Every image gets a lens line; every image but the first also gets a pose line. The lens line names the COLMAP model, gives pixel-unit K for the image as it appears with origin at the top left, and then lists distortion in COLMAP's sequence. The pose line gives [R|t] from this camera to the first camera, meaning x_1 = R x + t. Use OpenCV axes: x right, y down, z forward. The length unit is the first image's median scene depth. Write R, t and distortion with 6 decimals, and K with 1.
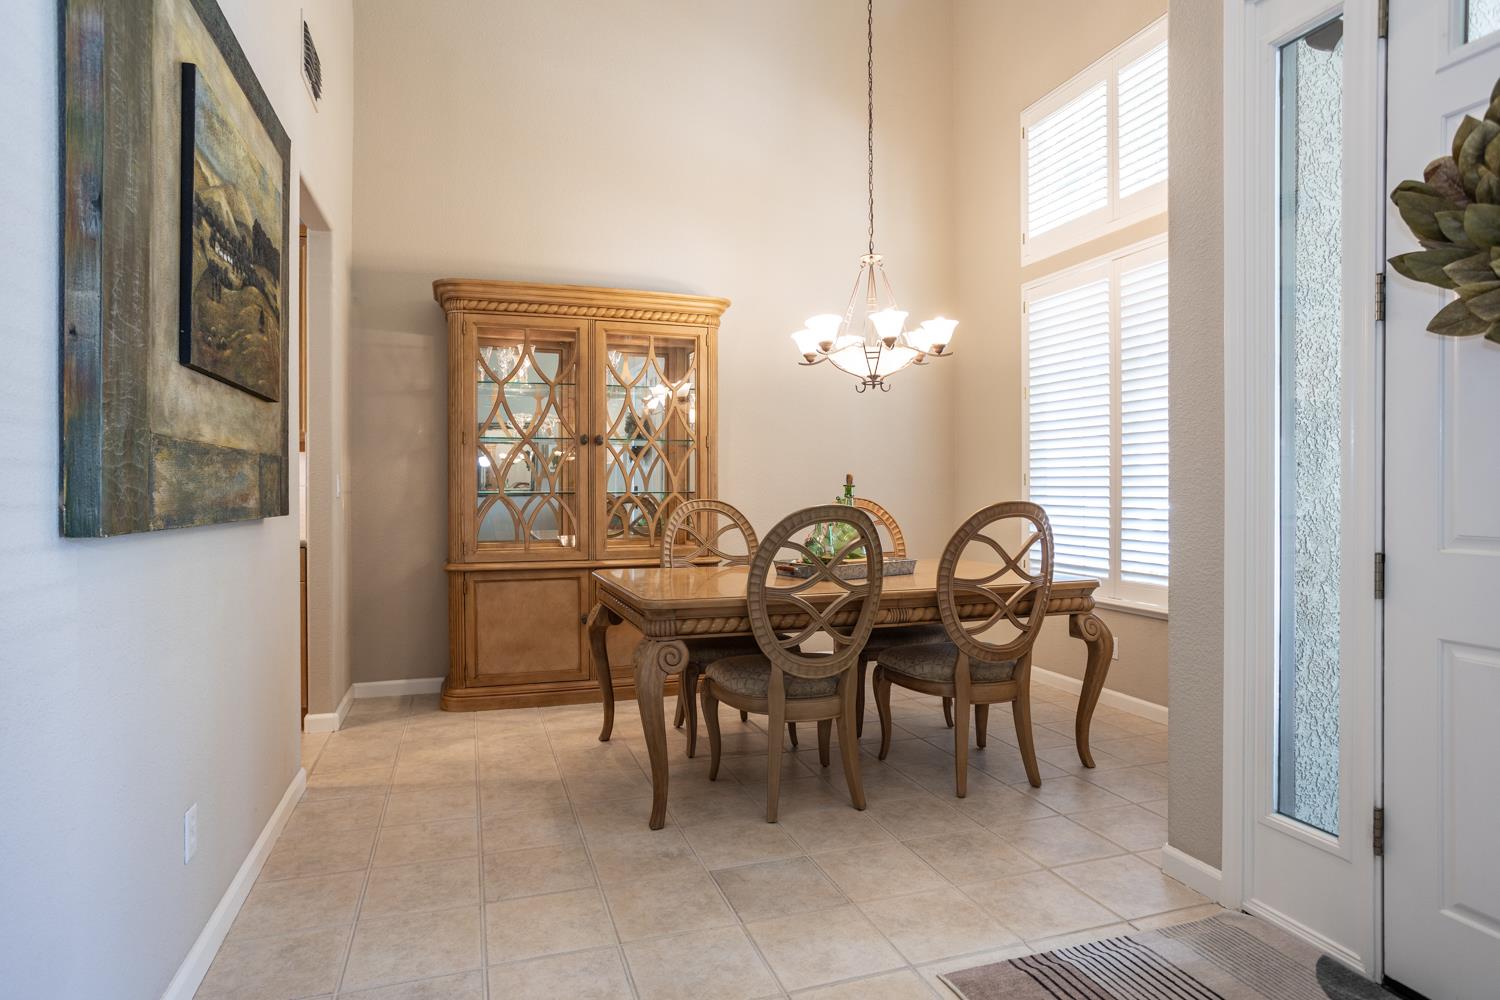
lens RADIAL K [[895.6, 0, 757.6], [0, 895.6, 495.6], [0, 0, 1]] dist [-0.032841, 0.029173]
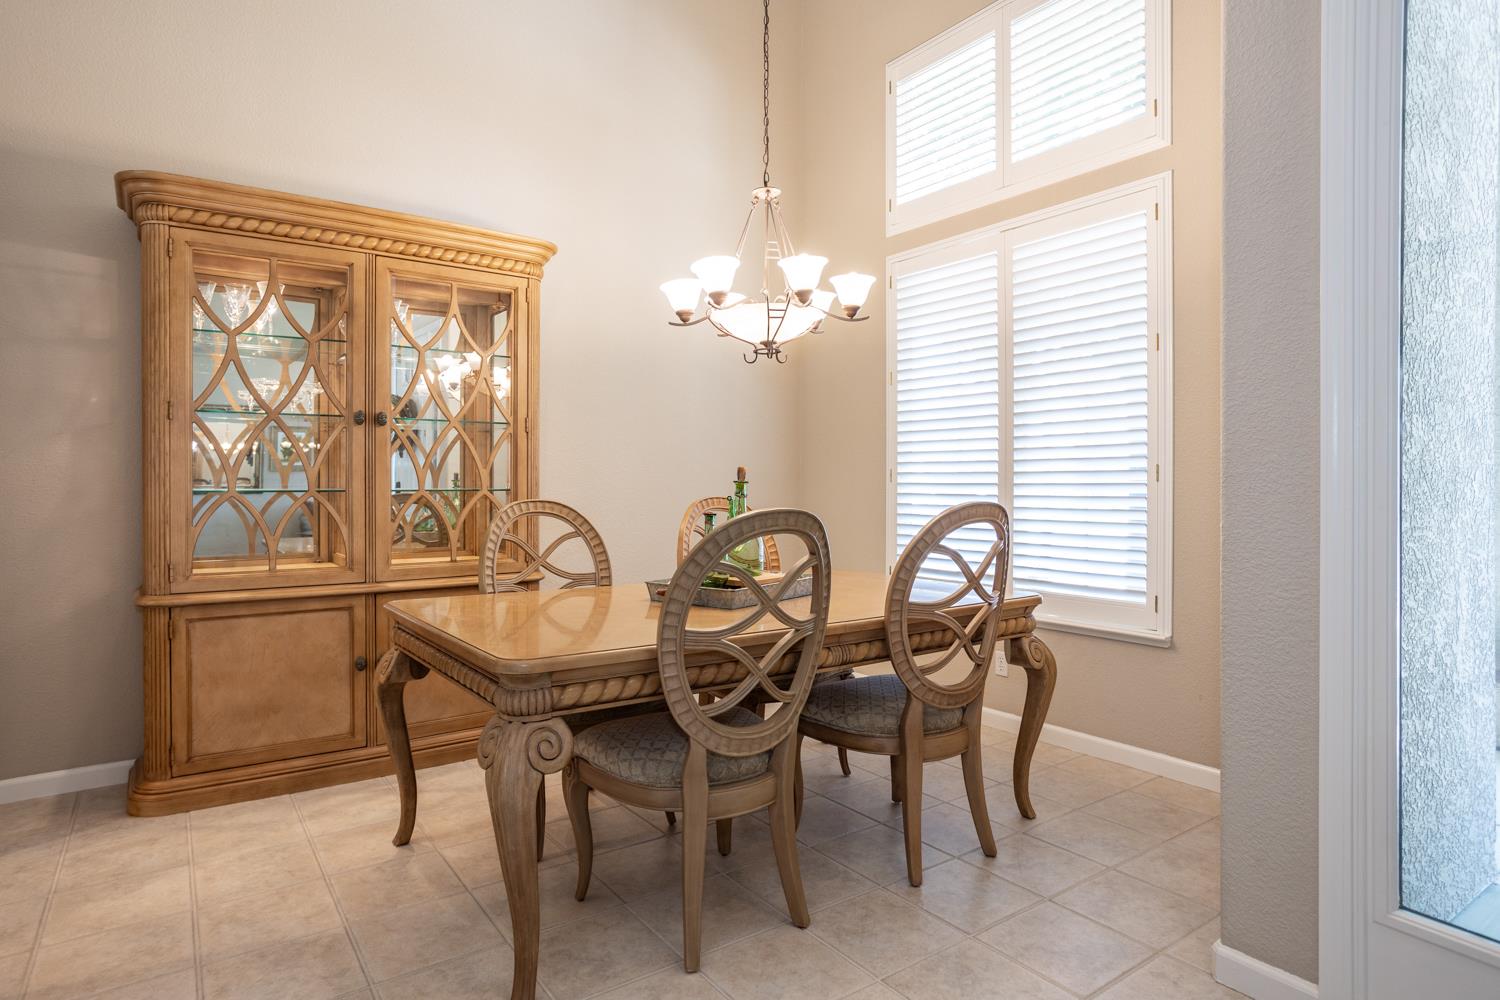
lens RADIAL K [[895.6, 0, 781.7], [0, 895.6, 489.8], [0, 0, 1]] dist [-0.032841, 0.029173]
pose [[0.957405, 0.000734, 0.288748, -0.088047], [0.000179, 0.999995, -0.003133, -0.001629], [-0.288749, 0.003051, 0.957400, 0.246497]]
